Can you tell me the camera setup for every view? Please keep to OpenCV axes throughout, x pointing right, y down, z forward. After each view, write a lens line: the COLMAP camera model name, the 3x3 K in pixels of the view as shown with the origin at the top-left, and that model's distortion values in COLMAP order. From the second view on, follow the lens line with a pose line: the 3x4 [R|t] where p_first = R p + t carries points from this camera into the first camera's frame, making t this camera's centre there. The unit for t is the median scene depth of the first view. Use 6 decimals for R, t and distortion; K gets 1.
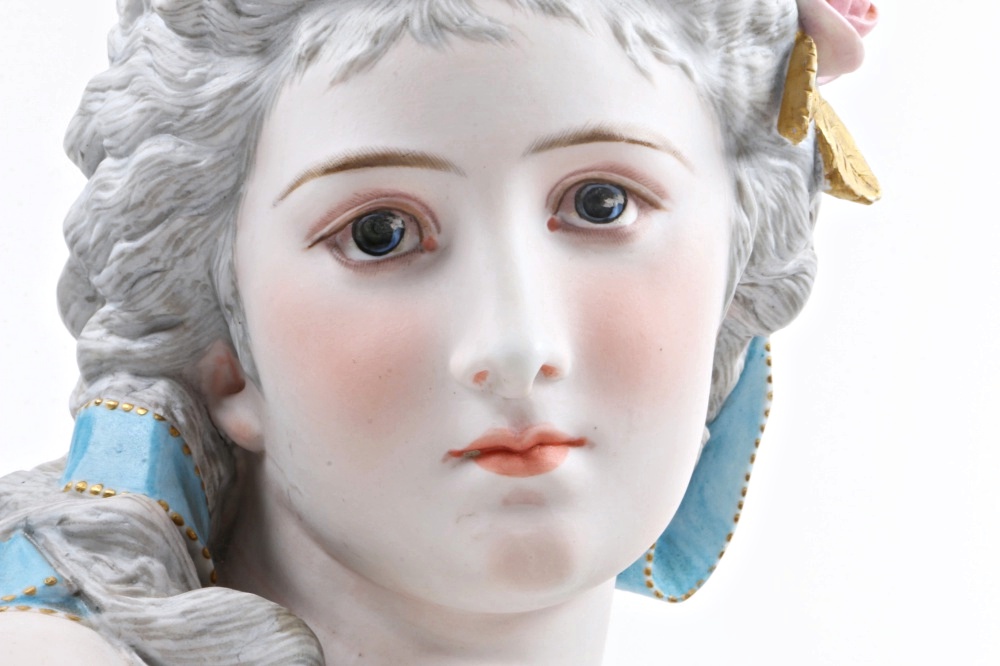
lens RADIAL K [[1939.0, 0, 502.0], [0, 1939.0, 339.8], [0, 0, 1]] dist [0.027056, 0.000000]
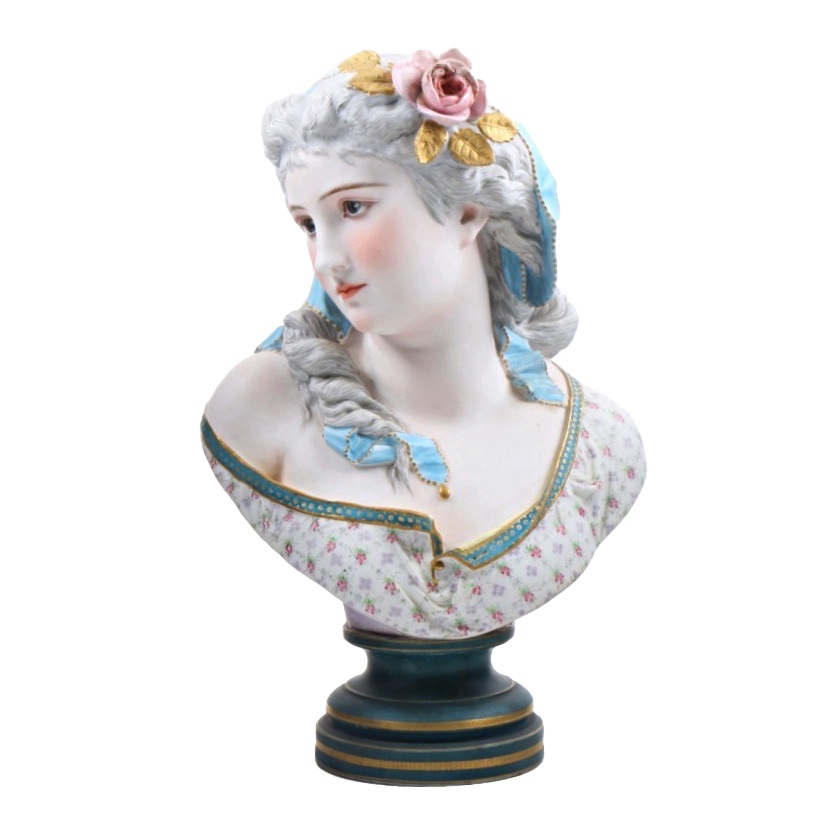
lens RADIAL K [[2147.6, 0, 416.2], [0, 2147.6, 417.9], [0, 0, 1]] dist [0.166703, 0.000000]
pose [[0.652475, -0.046199, -0.756401, 2.541136], [0.243981, 0.957801, 0.151958, -0.231670], [0.717461, -0.283696, 0.636213, -1.118738]]
